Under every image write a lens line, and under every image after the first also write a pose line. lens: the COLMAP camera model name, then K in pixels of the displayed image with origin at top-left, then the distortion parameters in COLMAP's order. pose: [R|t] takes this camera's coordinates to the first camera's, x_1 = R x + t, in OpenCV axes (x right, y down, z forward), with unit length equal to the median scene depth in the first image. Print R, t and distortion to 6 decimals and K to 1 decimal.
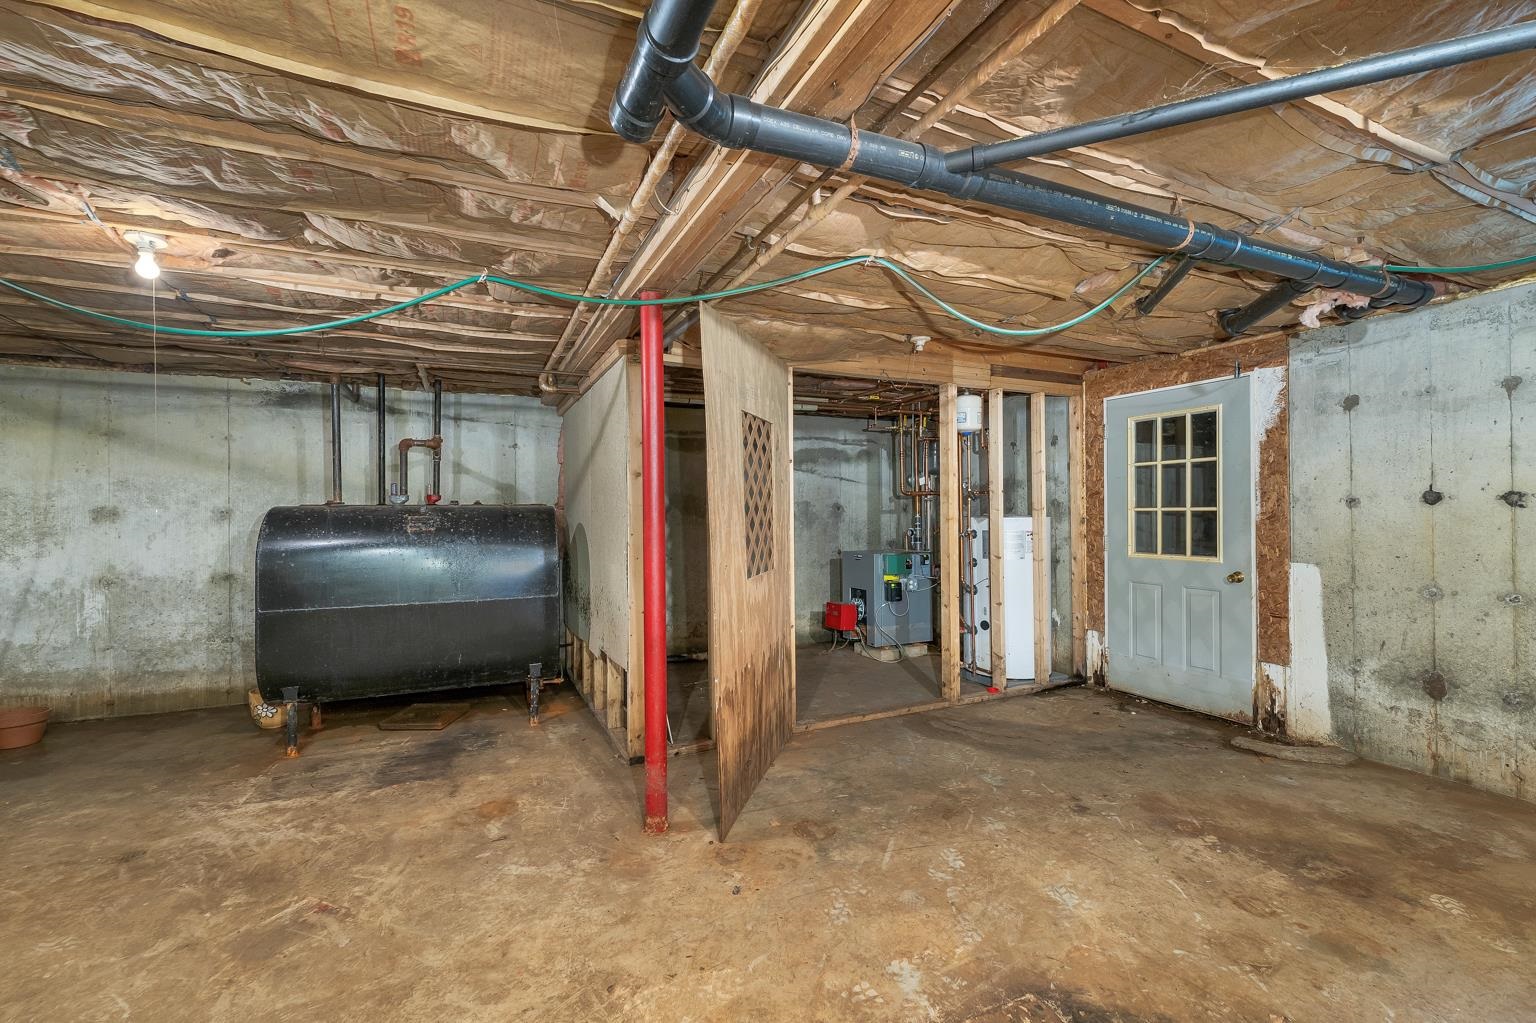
lens RADIAL K [[632.8, 0, 767.5], [0, 632.8, 506.5], [0, 0, 1]] dist [0.001830, -0.000196]
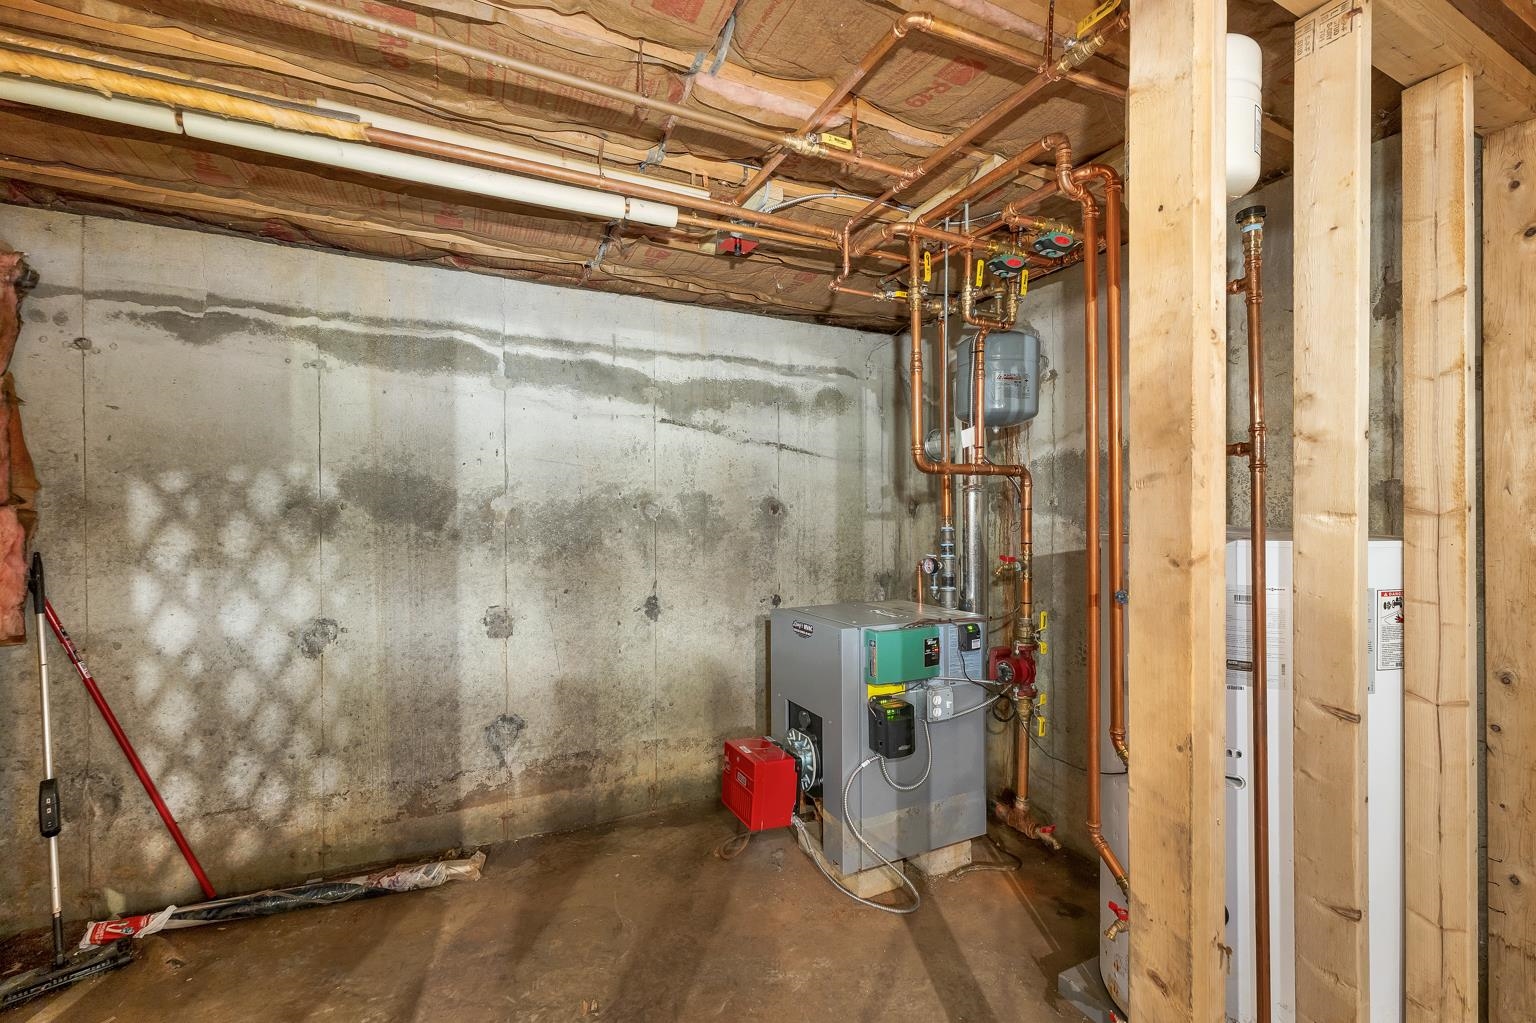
lens RADIAL K [[632.8, 0, 764.3], [0, 632.8, 513.5], [0, 0, 1]] dist [0.001830, -0.000196]
pose [[0.999948, 0.004216, 0.009288, 0.102532], [-0.004292, 0.999958, 0.008148, 0.002985], [-0.009253, -0.008187, 0.999924, 0.537409]]
